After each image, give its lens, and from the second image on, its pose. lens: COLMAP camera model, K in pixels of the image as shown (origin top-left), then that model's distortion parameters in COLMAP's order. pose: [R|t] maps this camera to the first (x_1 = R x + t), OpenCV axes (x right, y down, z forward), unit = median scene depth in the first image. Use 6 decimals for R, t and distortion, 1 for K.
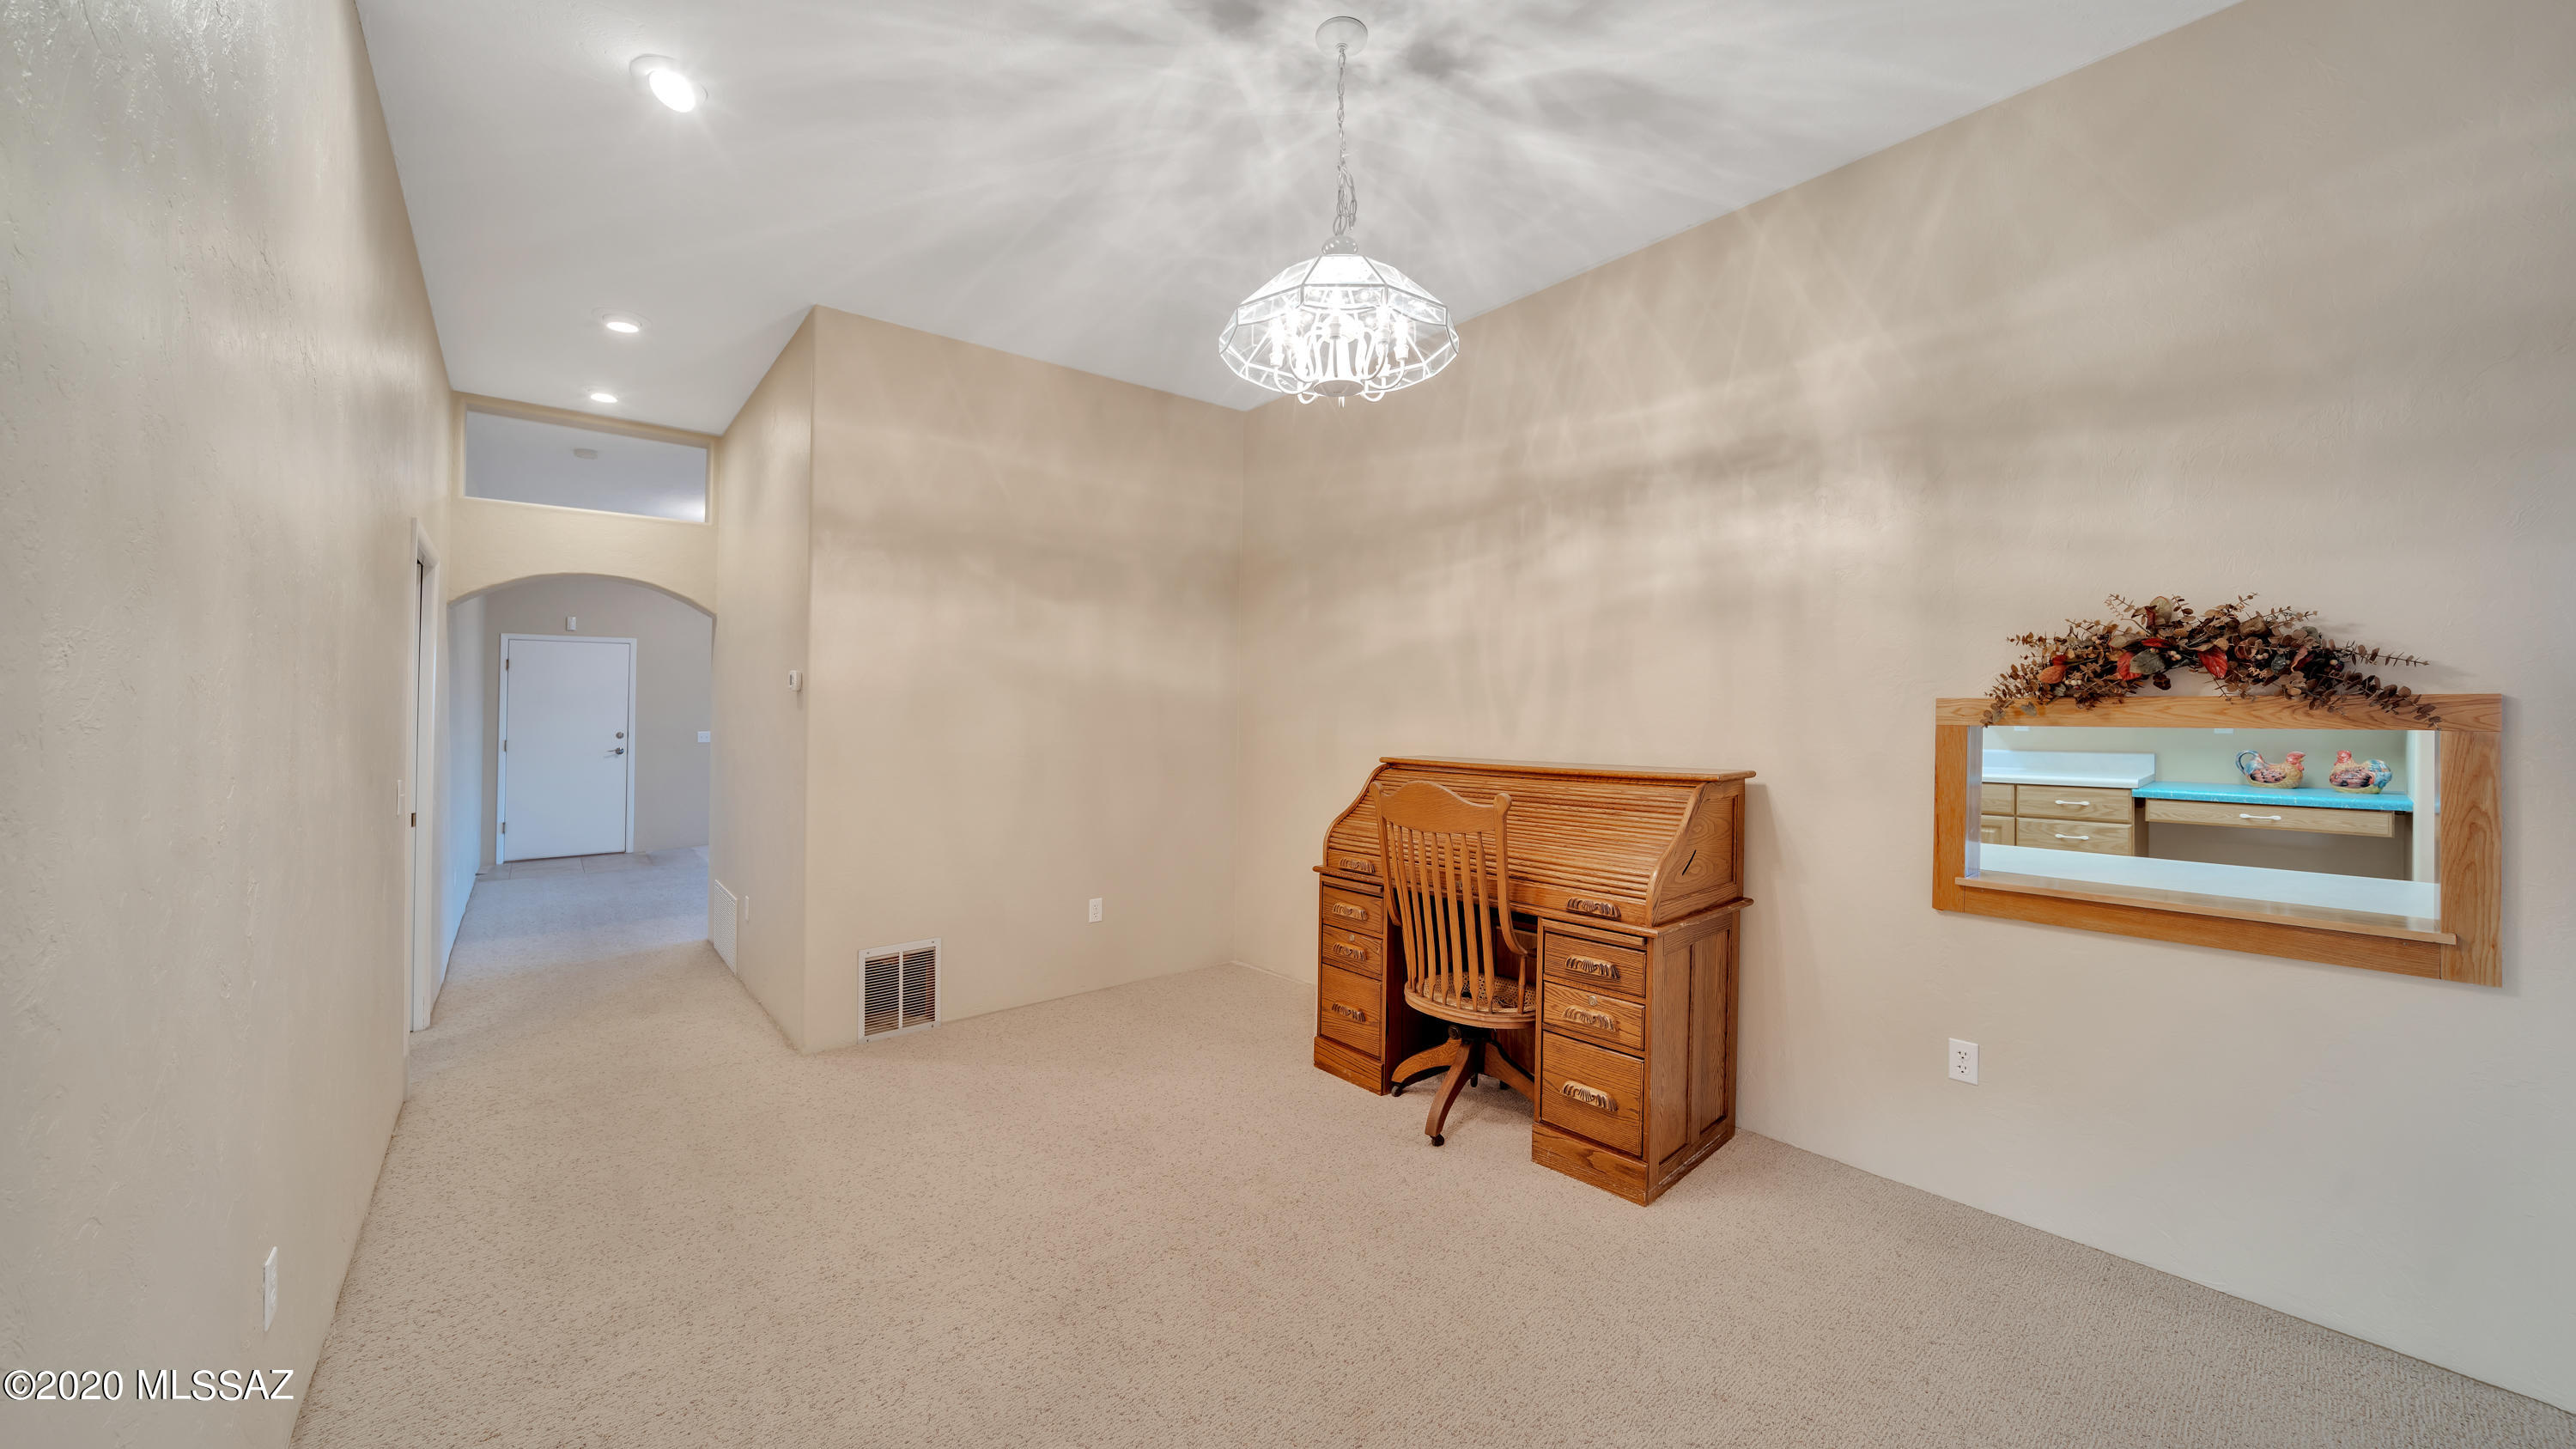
lens RADIAL K [[901.8, 0, 1272.7], [0, 901.8, 720.1], [0, 0, 1]] dist [0.000439, 0.000087]
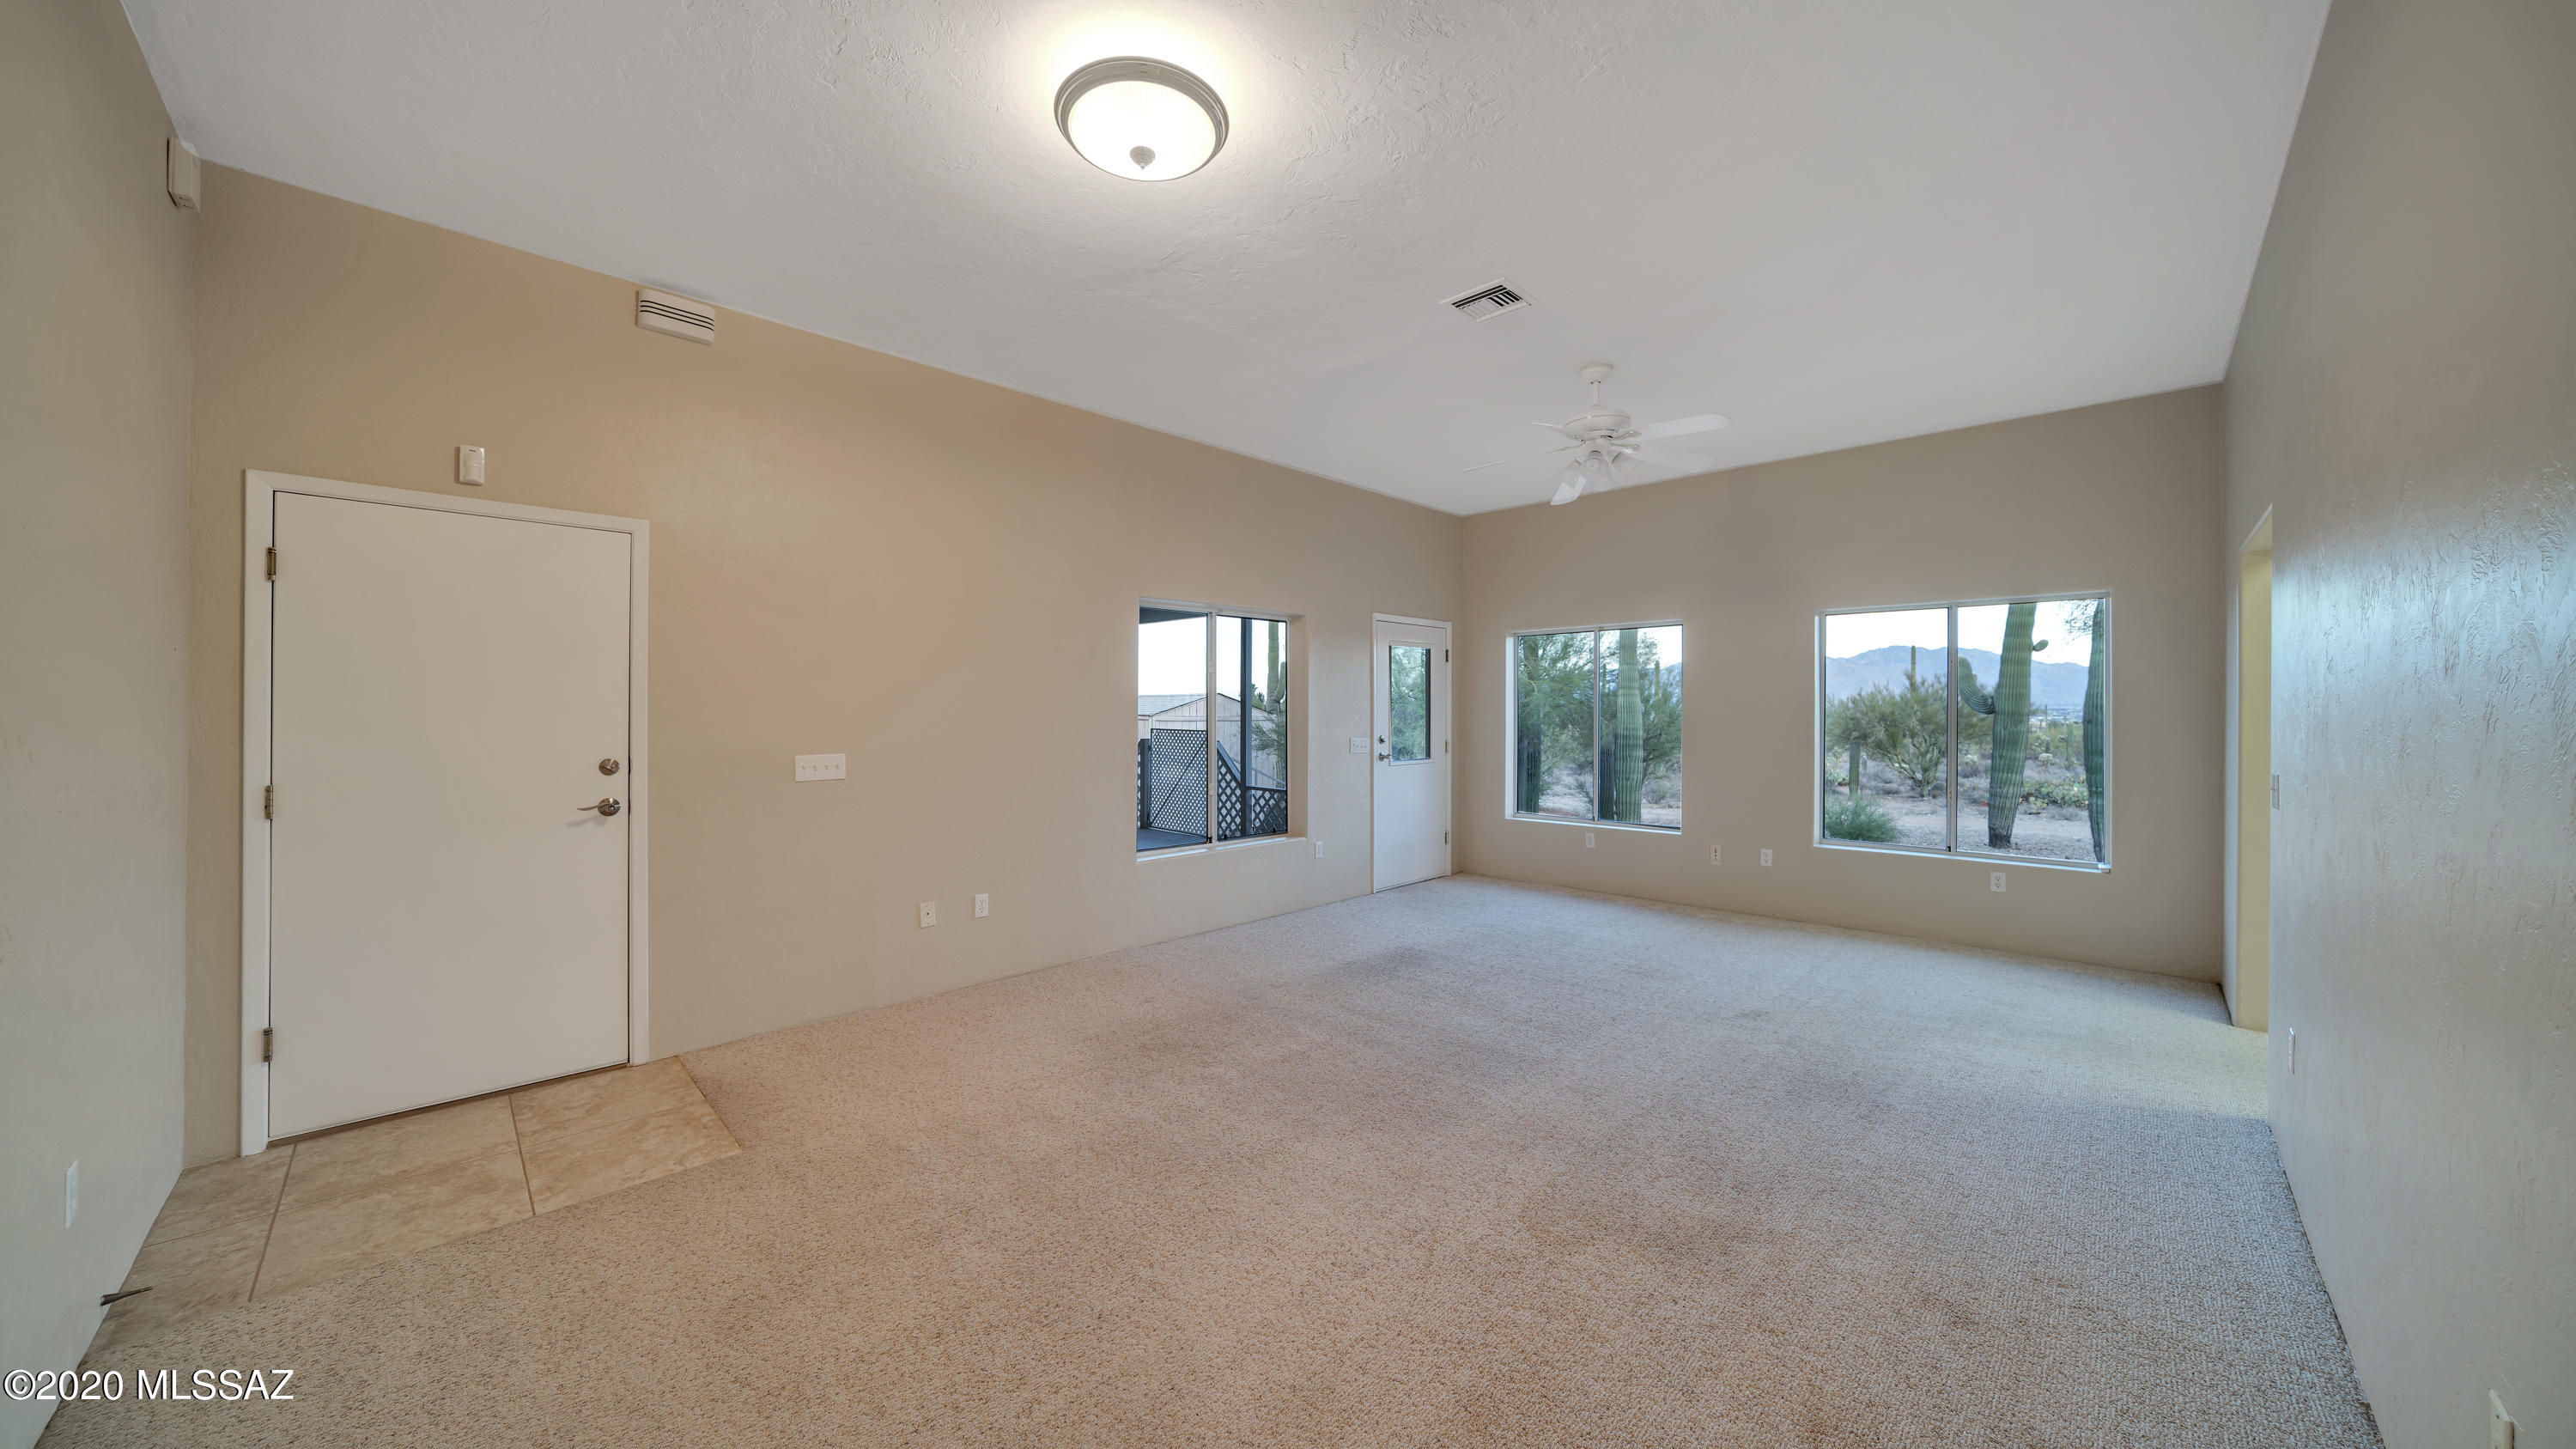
lens RADIAL K [[901.8, 0, 1307.9], [0, 901.8, 715.0], [0, 0, 1]] dist [0.000439, 0.000087]
pose [[0.987856, -0.009126, 0.155104, -0.498380], [0.007529, 0.999912, 0.010883, -0.007603], [-0.155190, -0.009583, 0.987838, 0.583285]]
